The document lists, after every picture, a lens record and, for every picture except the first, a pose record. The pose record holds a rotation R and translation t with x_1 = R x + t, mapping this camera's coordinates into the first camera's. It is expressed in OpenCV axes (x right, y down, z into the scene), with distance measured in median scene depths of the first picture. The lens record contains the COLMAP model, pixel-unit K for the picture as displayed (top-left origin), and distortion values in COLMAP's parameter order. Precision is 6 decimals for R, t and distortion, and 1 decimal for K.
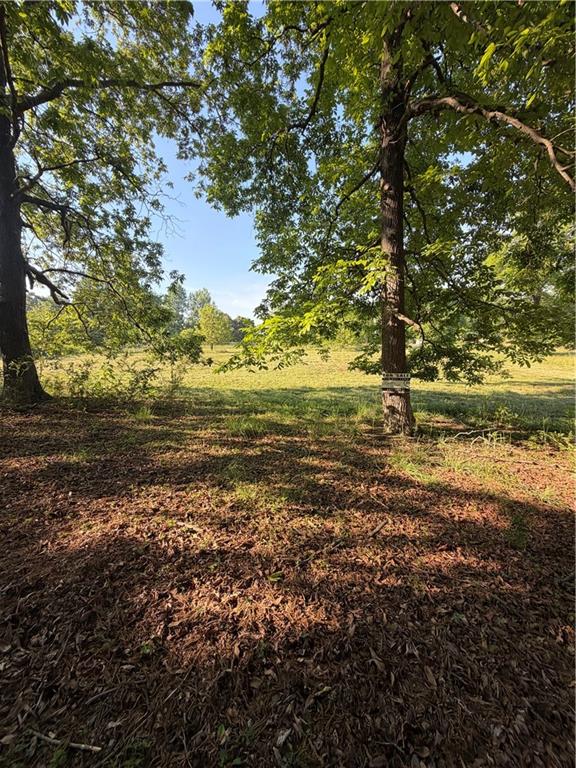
lens RADIAL K [[309.4, 0, 285.7], [0, 309.4, 384.7], [0, 0, 1]] dist [0.003129, 0.000075]
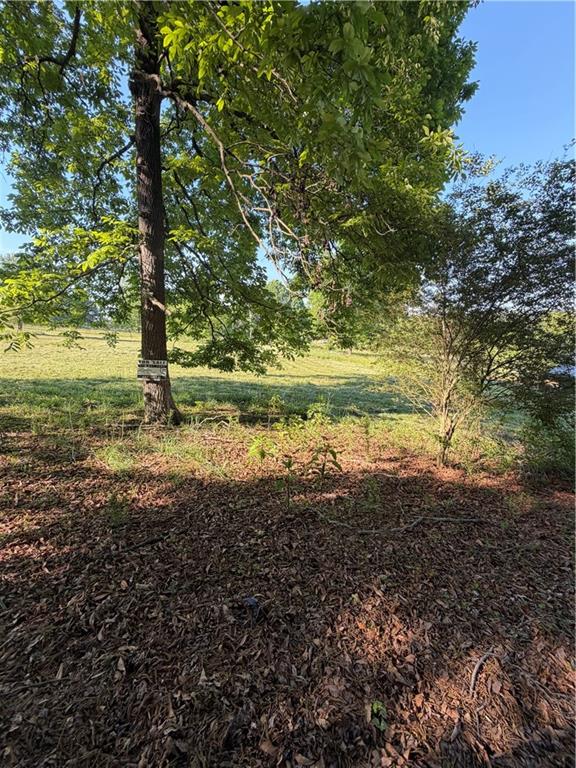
lens RADIAL K [[309.4, 0, 283.9], [0, 309.4, 385.0], [0, 0, 1]] dist [0.003129, 0.000075]
pose [[0.905298, 0.004237, 0.424756, 0.229020], [-0.013902, 0.999710, 0.019657, 0.011842], [-0.424549, -0.023700, 0.905095, -0.035726]]
